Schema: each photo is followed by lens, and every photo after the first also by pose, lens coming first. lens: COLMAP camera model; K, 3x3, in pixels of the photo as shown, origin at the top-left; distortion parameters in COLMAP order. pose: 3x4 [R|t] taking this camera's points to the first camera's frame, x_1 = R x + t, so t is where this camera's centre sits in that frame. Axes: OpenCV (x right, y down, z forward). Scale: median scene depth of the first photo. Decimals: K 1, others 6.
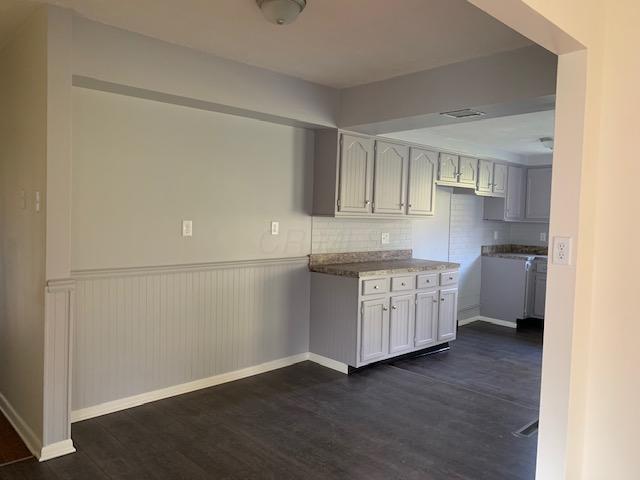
lens RADIAL K [[487.3, 0, 320.6], [0, 487.3, 220.3], [0, 0, 1]] dist [0.043591, -0.005858]
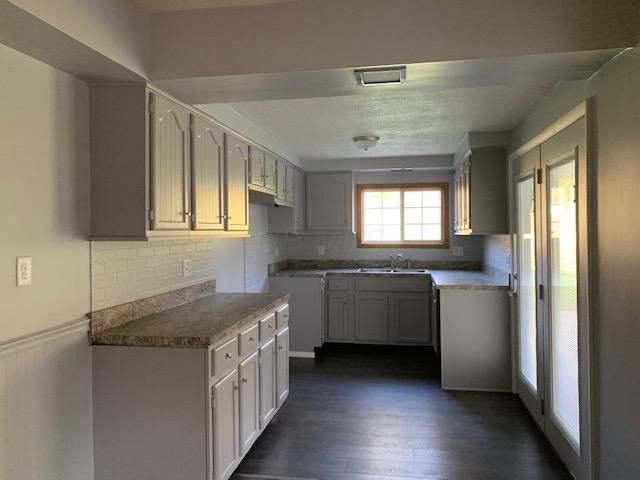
lens RADIAL K [[487.3, 0, 320.6], [0, 487.3, 220.3], [0, 0, 1]] dist [0.043591, -0.005858]
pose [[0.808635, -0.024285, 0.587810, -0.129581], [0.040009, 0.999105, -0.013761, -0.013393], [-0.586949, 0.034645, 0.808882, 0.408613]]
